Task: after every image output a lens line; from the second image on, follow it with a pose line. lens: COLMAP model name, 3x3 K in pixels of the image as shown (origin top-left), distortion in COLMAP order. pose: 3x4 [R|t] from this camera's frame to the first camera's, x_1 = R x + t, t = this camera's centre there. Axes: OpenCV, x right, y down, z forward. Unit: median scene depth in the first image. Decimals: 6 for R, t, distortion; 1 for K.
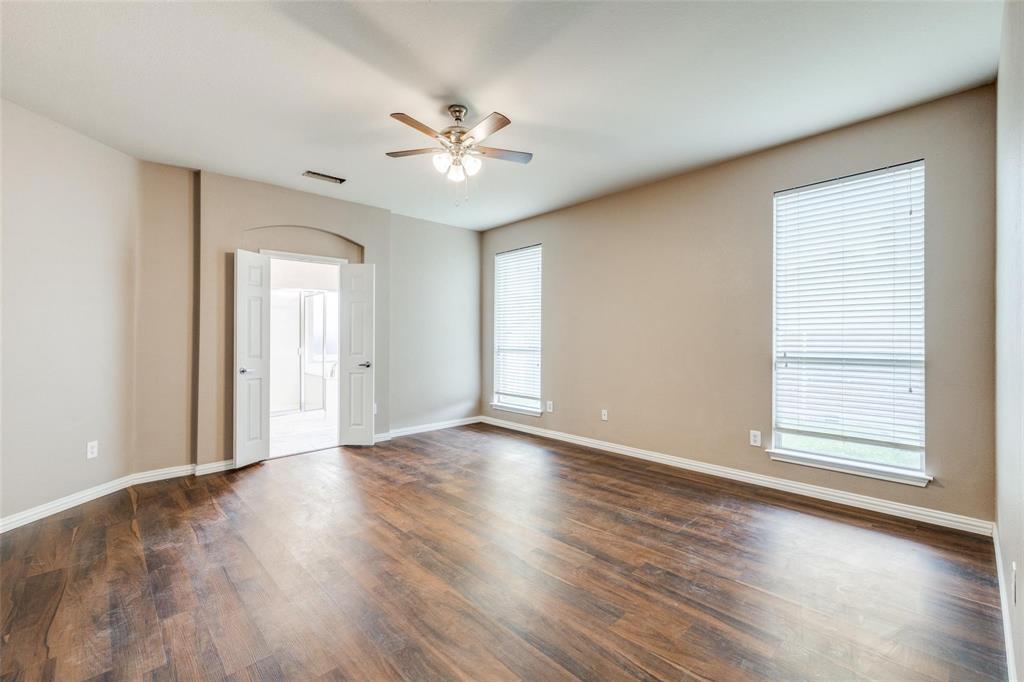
lens RADIAL K [[425.7, 0, 516.6], [0, 425.7, 339.4], [0, 0, 1]] dist [-0.001012, -0.000505]
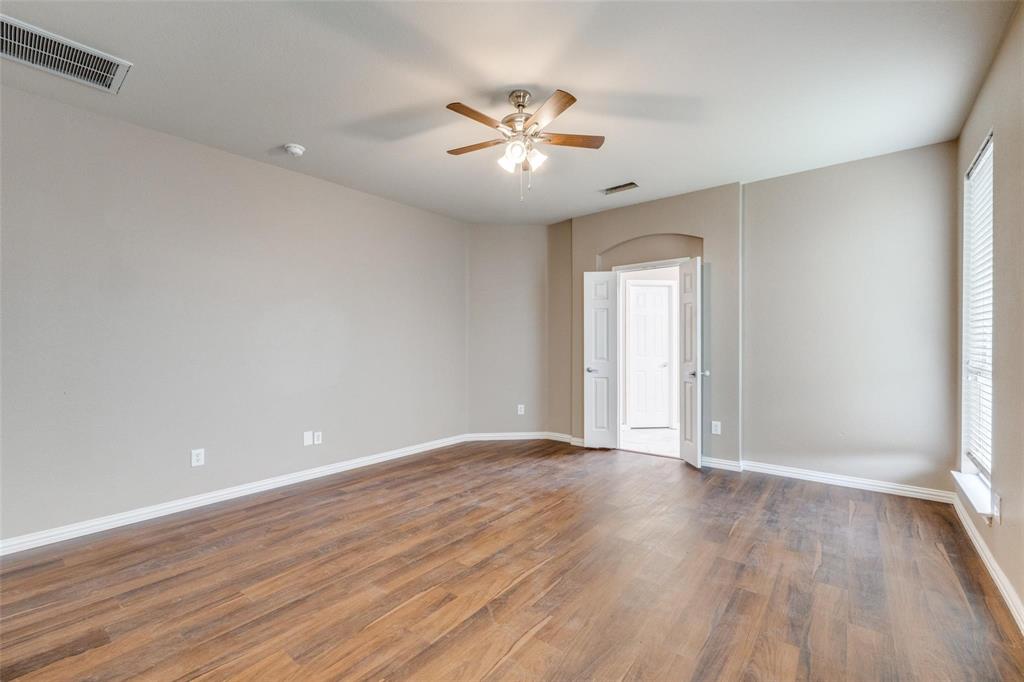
lens RADIAL K [[425.7, 0, 517.9], [0, 425.7, 343.6], [0, 0, 1]] dist [-0.001012, -0.000505]
pose [[0.151995, 0.004997, -0.988369, 0.581512], [-0.003439, 0.999984, 0.004527, -0.007116], [0.988375, 0.002711, 0.152010, 0.646561]]
